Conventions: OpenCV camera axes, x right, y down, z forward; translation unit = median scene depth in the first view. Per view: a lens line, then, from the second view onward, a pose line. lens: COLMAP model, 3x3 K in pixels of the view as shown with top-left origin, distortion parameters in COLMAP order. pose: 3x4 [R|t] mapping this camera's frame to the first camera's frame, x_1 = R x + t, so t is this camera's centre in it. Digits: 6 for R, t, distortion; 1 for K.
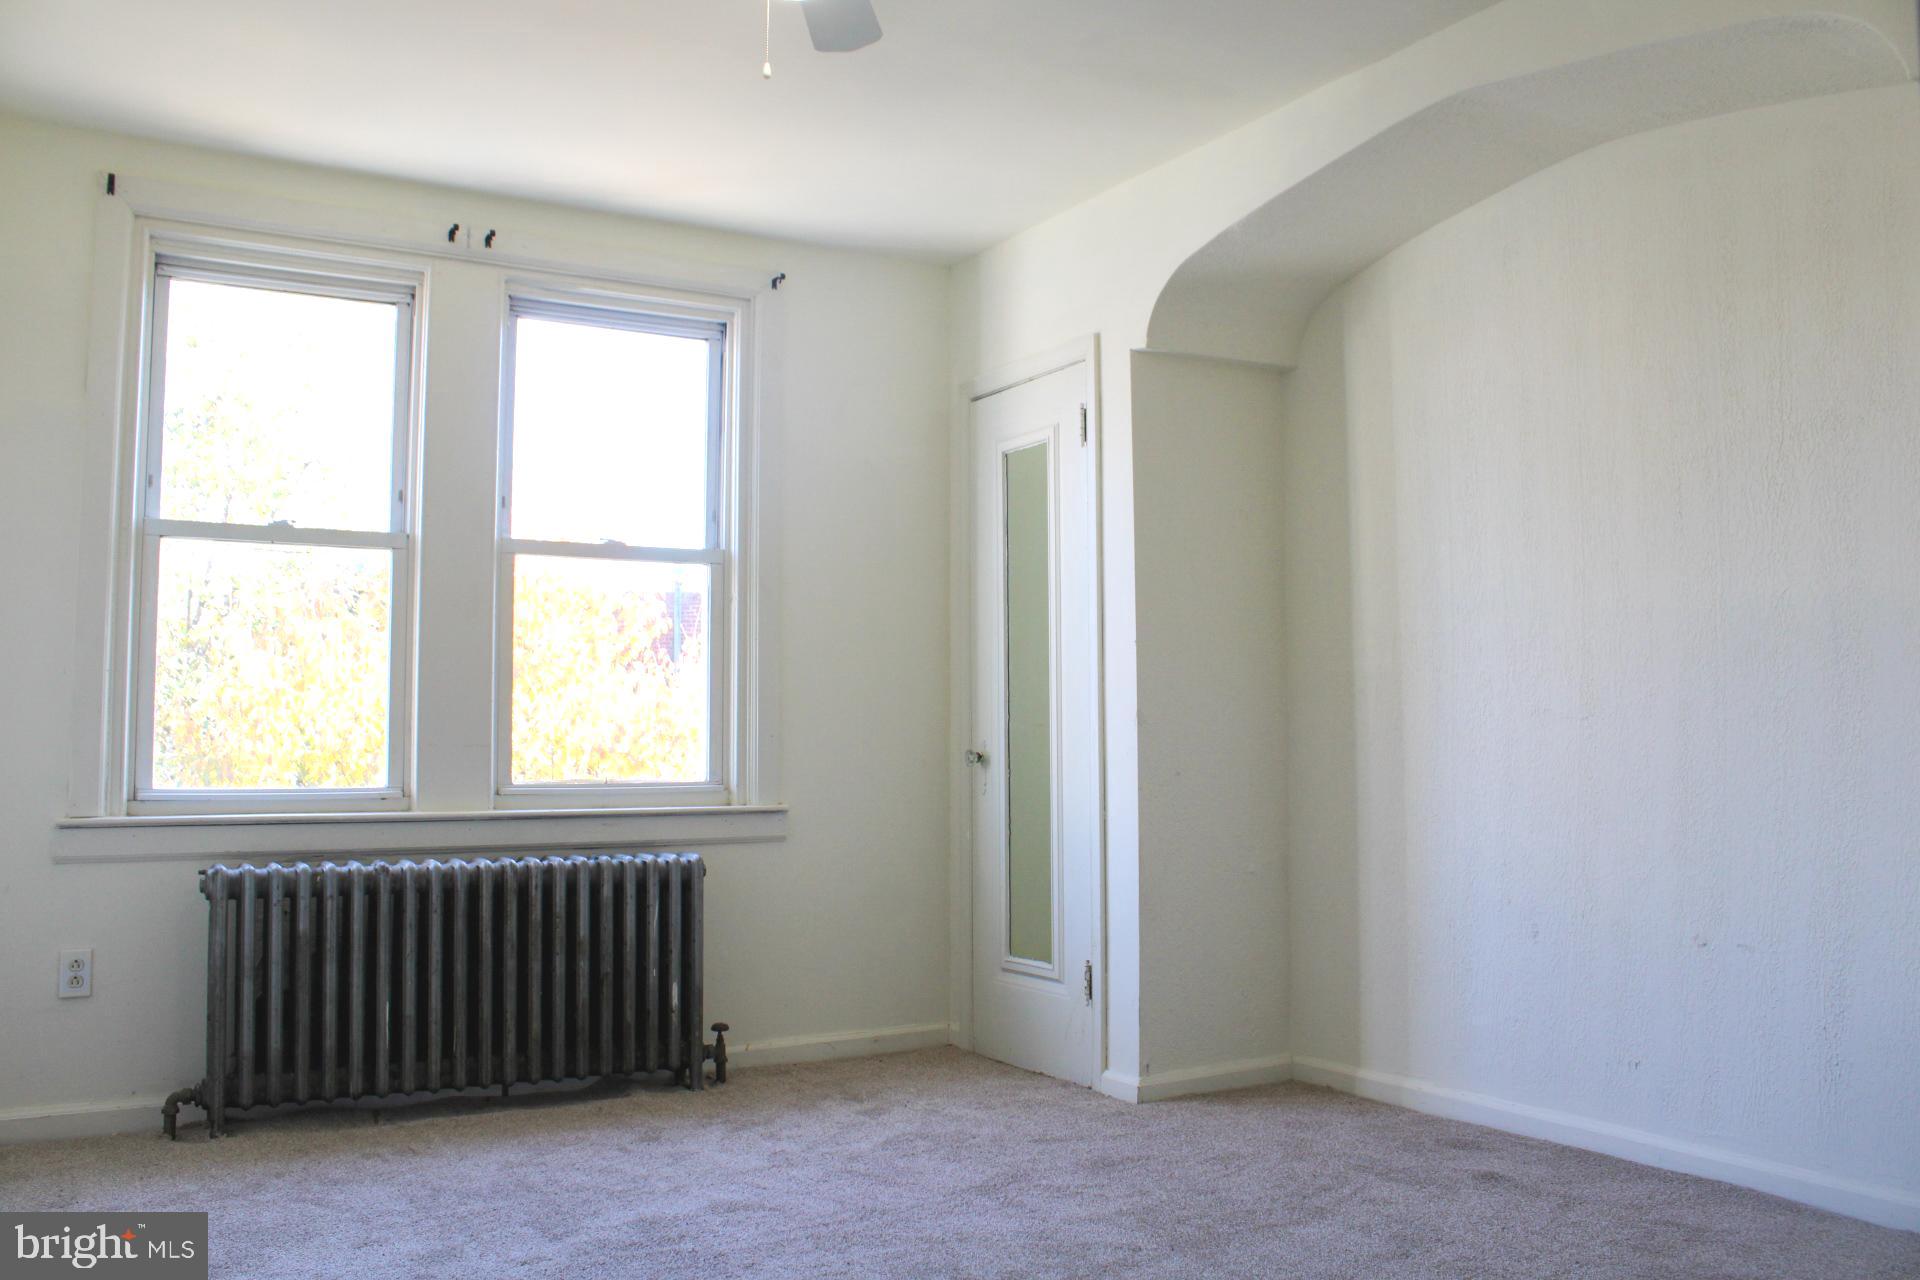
lens RADIAL K [[1646.1, 0, 959.6], [0, 1646.1, 617.4], [0, 0, 1]] dist [0.001025, 0.007241]
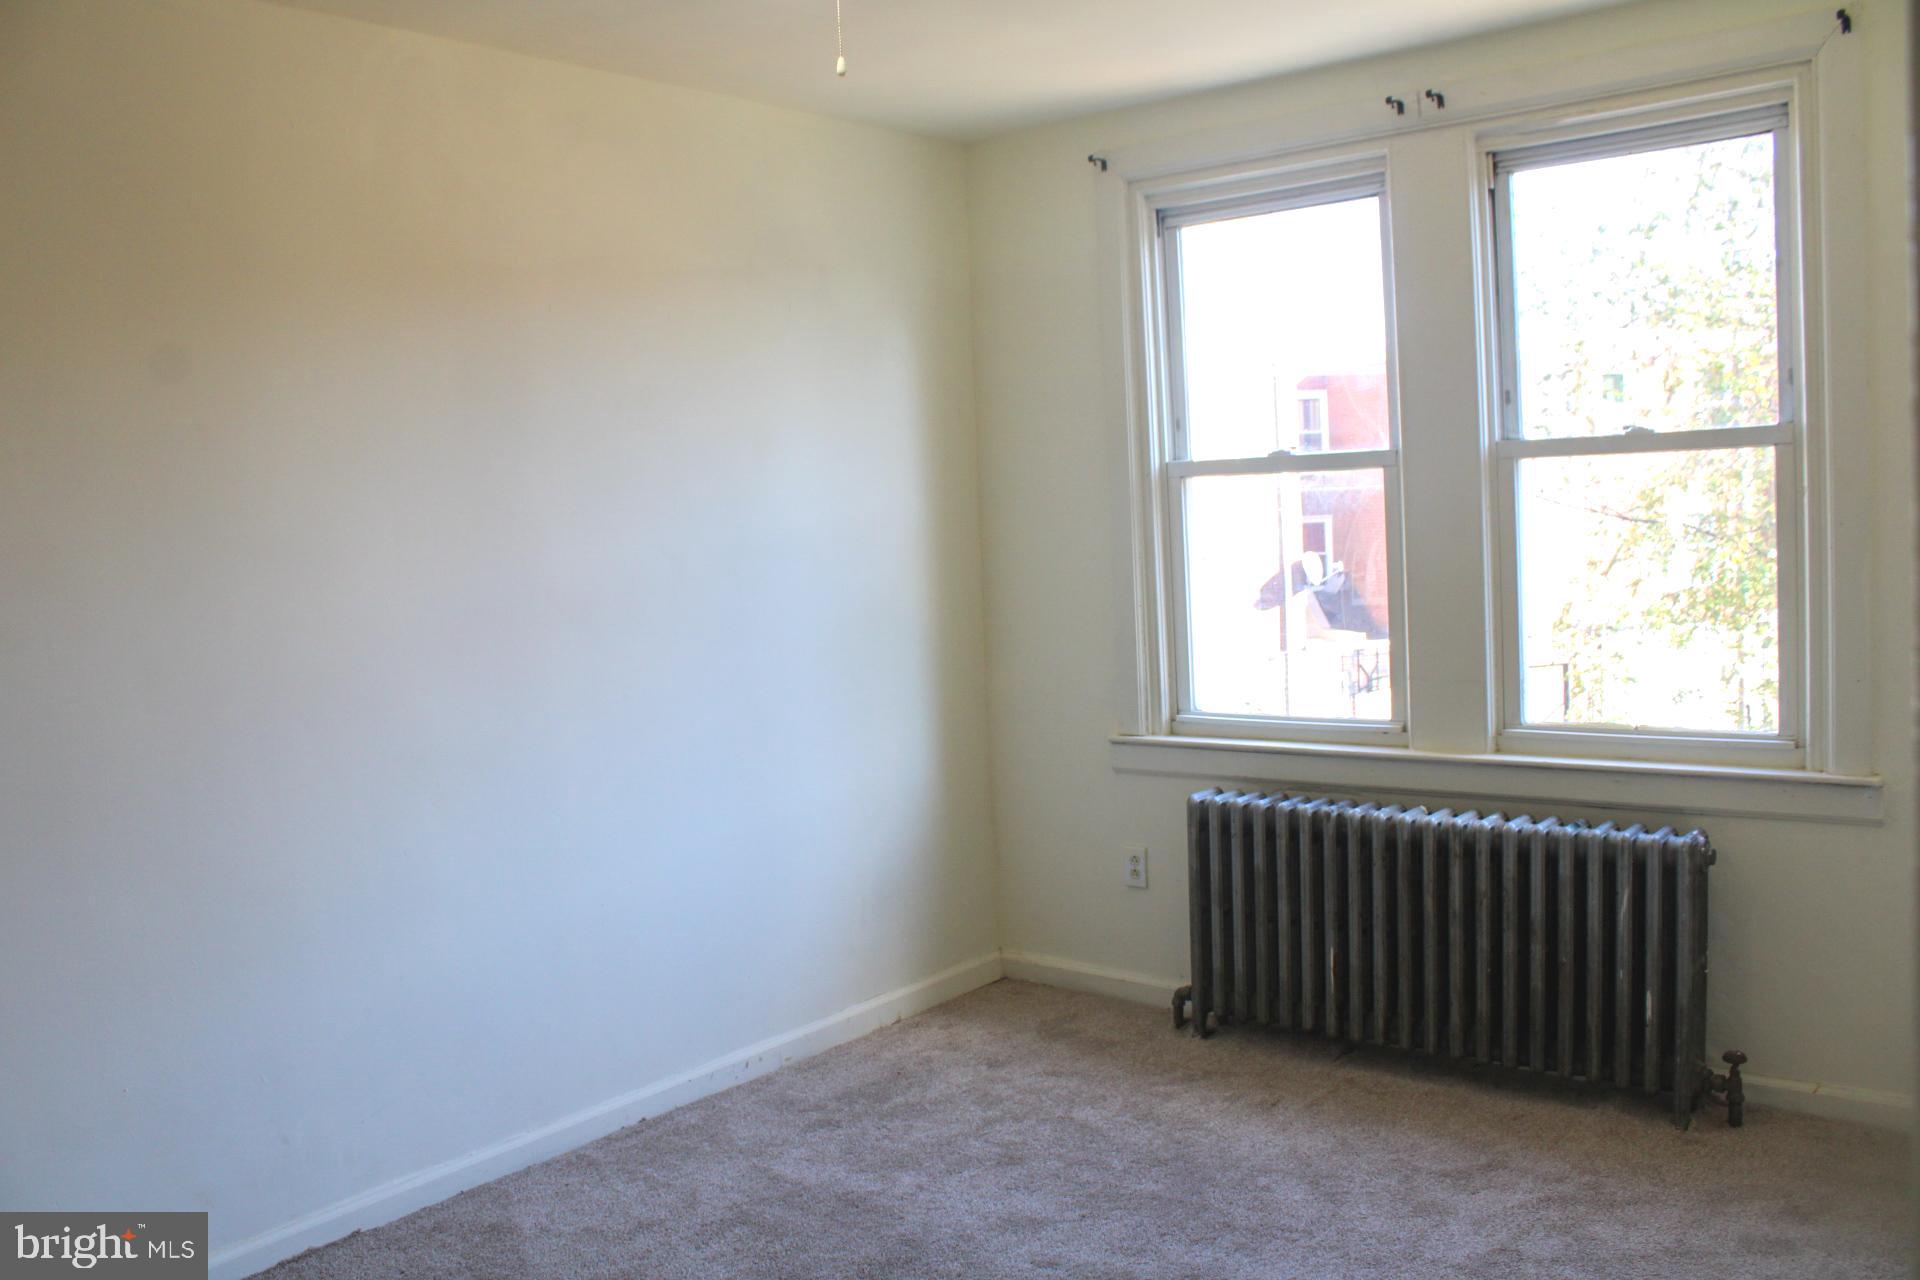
lens RADIAL K [[1643.0, 0, 960.0], [0, 1643.0, 640.0], [0, 0, 1]] dist [-0.007427, -0.004062]
pose [[0.418538, 0.055744, -0.906487, 0.416303], [0.111206, 0.987458, 0.112069, -0.078557], [0.901365, -0.147712, 0.407090, 0.405967]]
